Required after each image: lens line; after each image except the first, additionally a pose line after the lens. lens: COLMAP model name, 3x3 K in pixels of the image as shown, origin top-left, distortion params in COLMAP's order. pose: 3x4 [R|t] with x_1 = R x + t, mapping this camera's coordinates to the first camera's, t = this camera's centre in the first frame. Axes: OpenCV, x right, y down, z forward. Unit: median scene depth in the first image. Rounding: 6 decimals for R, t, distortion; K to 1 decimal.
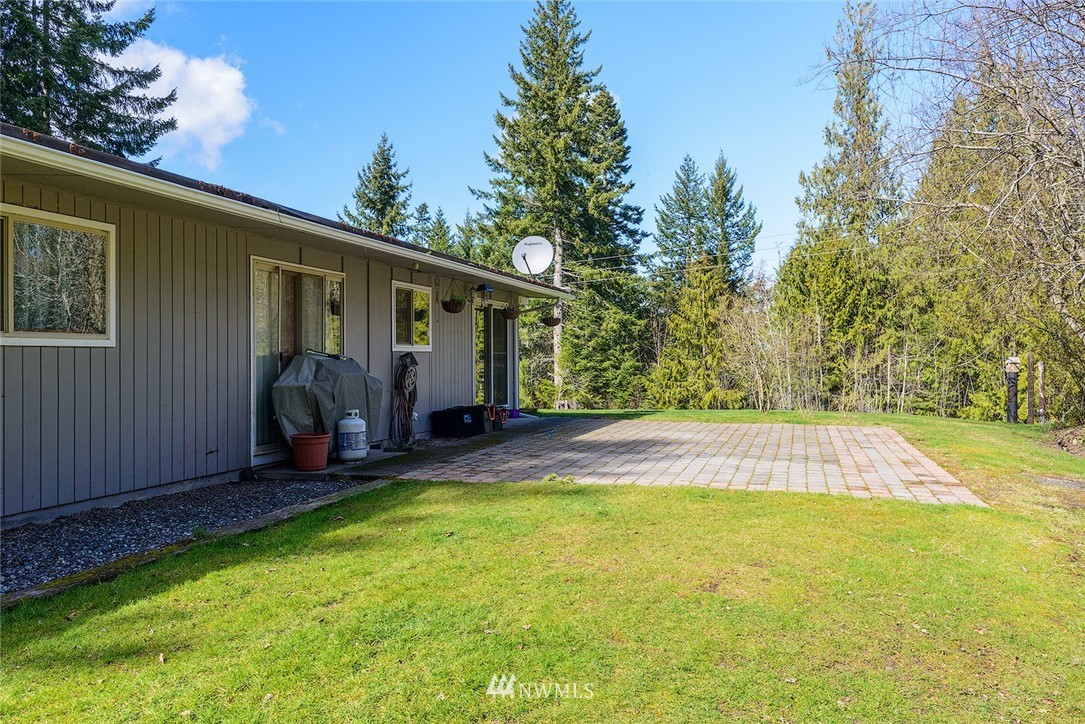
lens RADIAL K [[811.7, 0, 542.5], [0, 811.7, 362.0], [0, 0, 1]] dist [-0.001404, -0.000255]
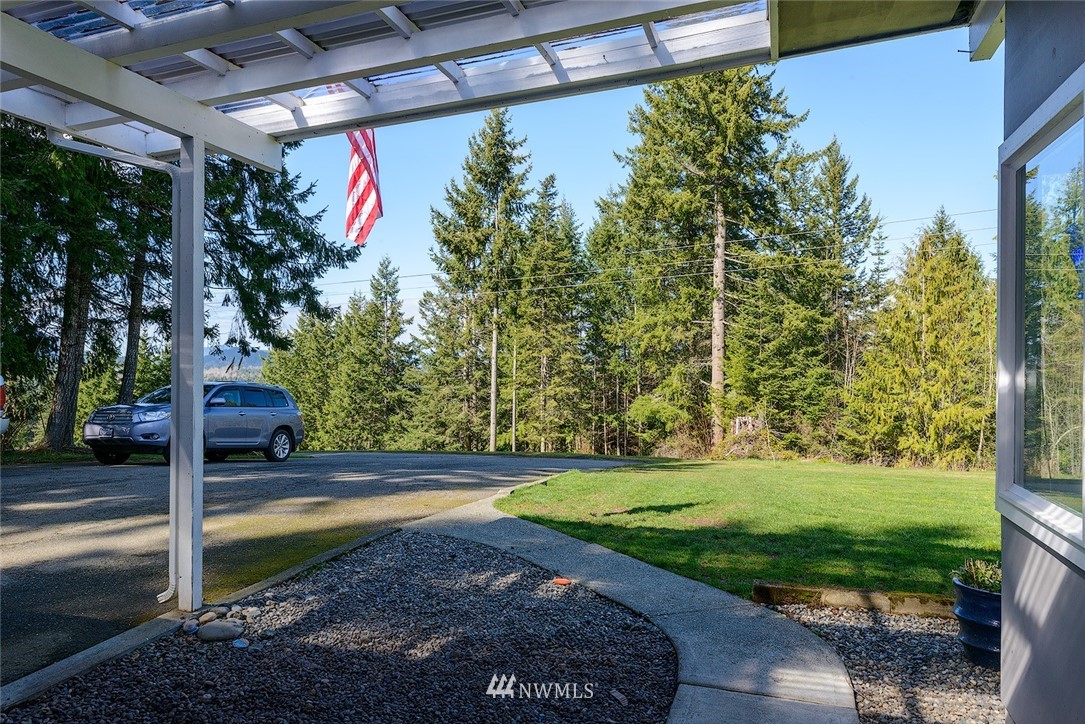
lens RADIAL K [[735.6, 0, 538.8], [0, 735.6, 361.6], [0, 0, 1]] dist [0.000541, -0.002267]
pose [[0.999865, 0.011070, -0.012137, -0.143335], [-0.011065, 0.999939, 0.000462, -0.004017], [0.012142, -0.000328, 0.999926, 0.239060]]
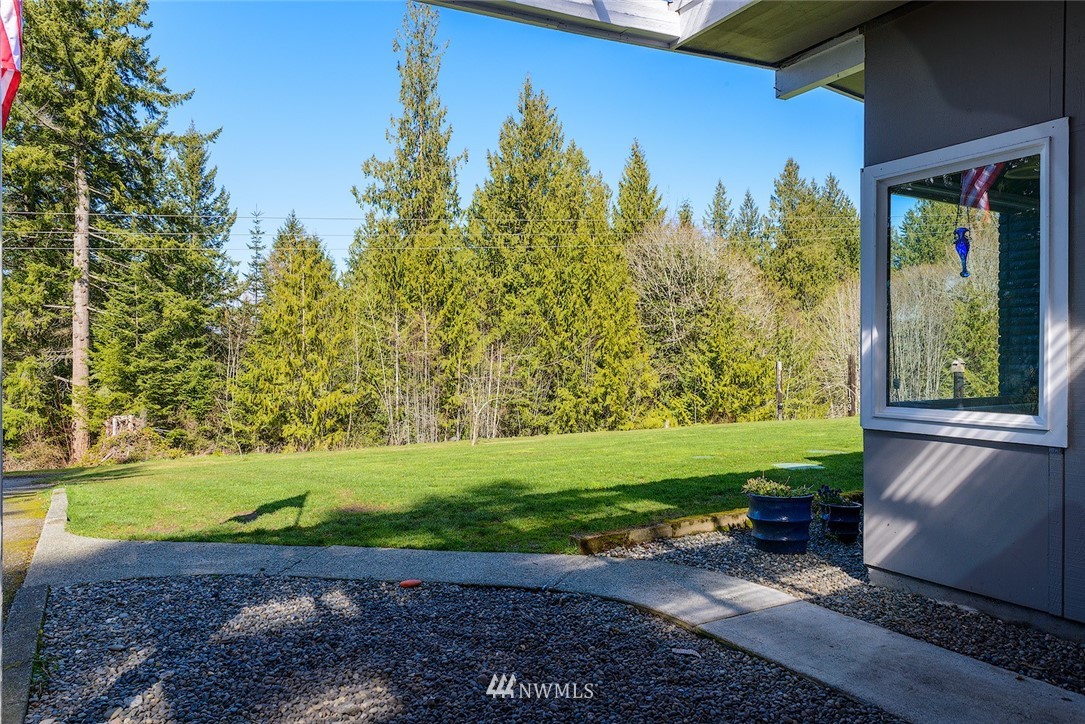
lens RADIAL K [[735.6, 0, 538.8], [0, 735.6, 361.6], [0, 0, 1]] dist [0.000541, -0.002267]
pose [[0.666901, 0.001200, 0.745145, -0.179231], [-0.003176, 0.999994, 0.001233, -0.001159], [-0.745139, -0.003189, 0.666901, 0.261643]]
